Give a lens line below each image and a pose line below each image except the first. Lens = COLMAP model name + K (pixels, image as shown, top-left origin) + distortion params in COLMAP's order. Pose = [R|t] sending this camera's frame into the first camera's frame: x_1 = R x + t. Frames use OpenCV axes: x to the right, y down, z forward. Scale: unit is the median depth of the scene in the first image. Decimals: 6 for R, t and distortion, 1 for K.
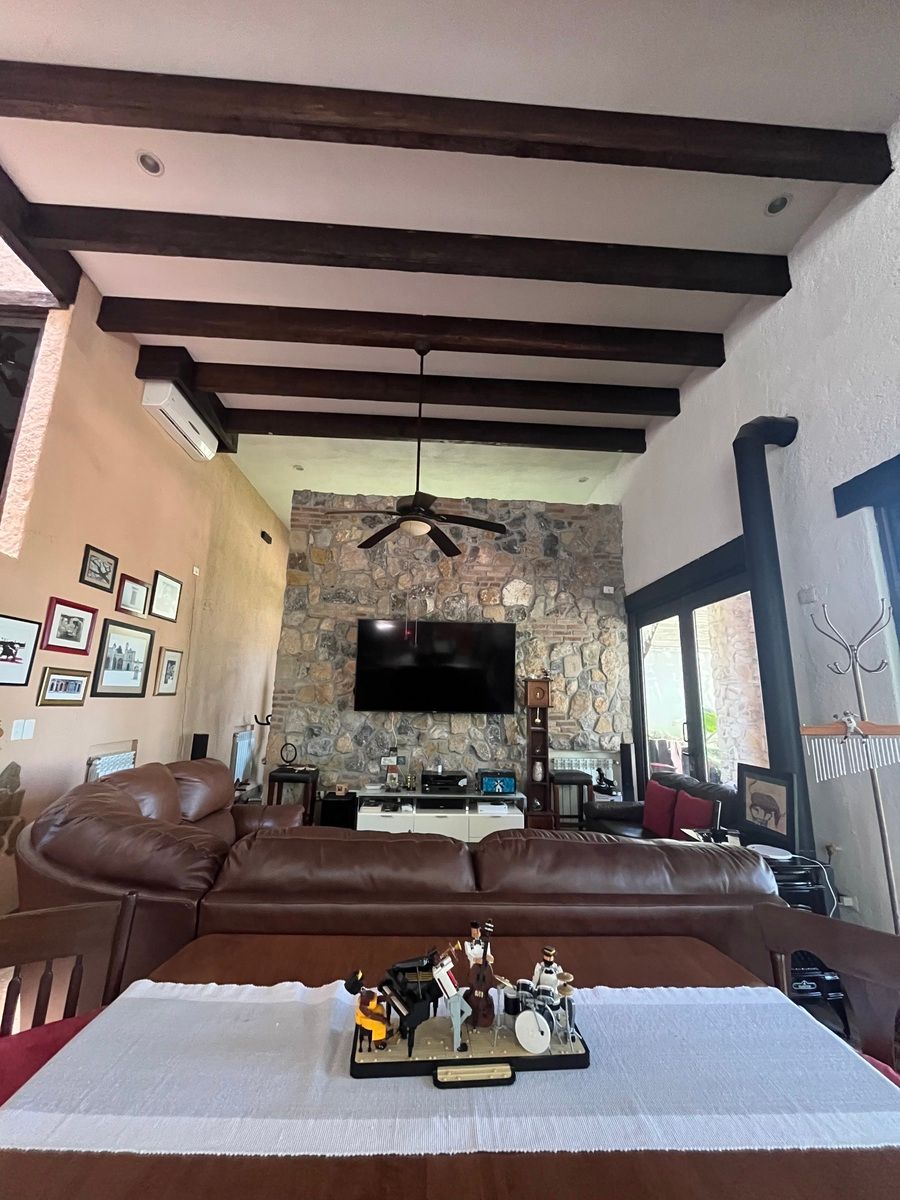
lens RADIAL K [[489.5, 0, 450.0], [0, 489.5, 600.0], [0, 0, 1]] dist [0.000499, -0.000254]
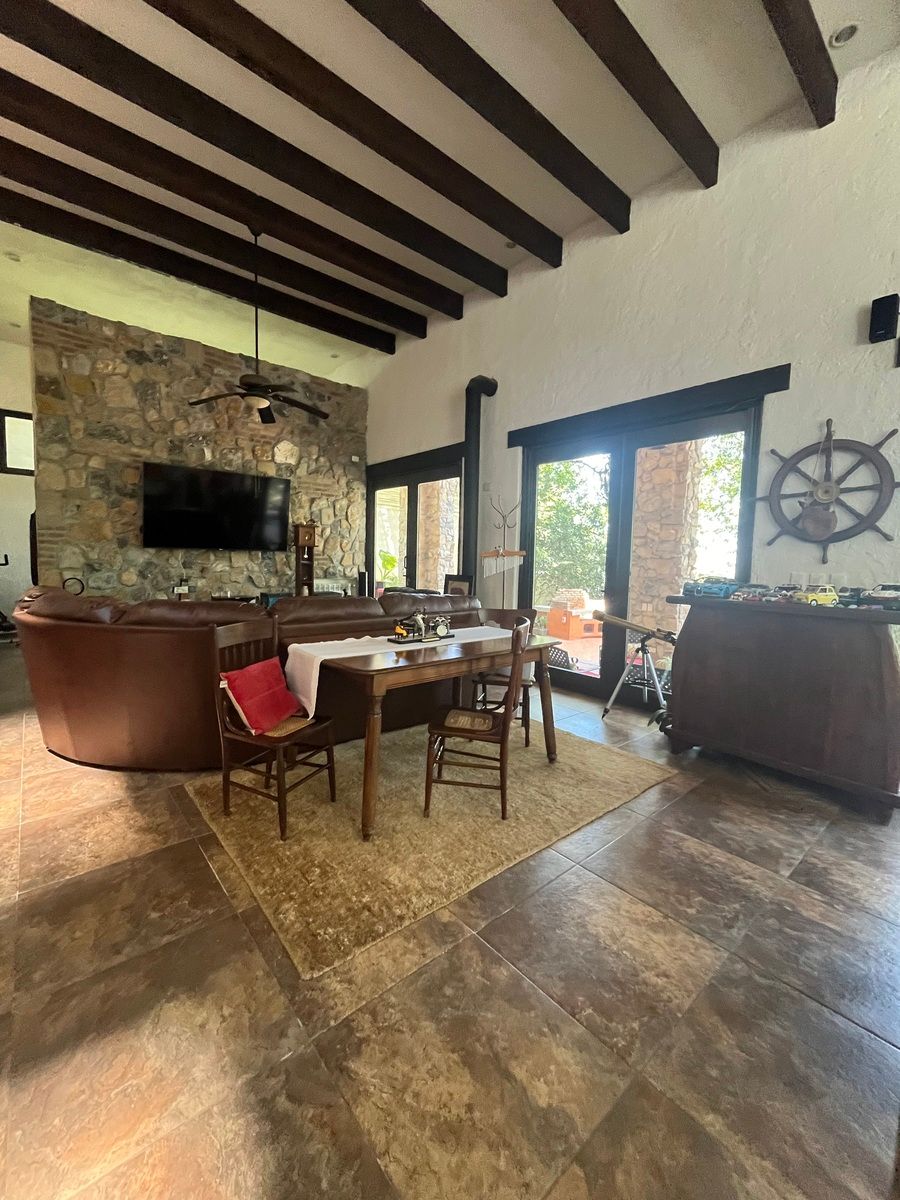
lens RADIAL K [[489.5, 0, 450.0], [0, 489.5, 600.0], [0, 0, 1]] dist [0.000499, -0.000254]
pose [[0.793804, -0.055282, 0.605655, -0.295807], [-0.130502, 0.957180, 0.258411, -0.031788], [-0.594007, -0.284167, 0.752599, -0.245250]]
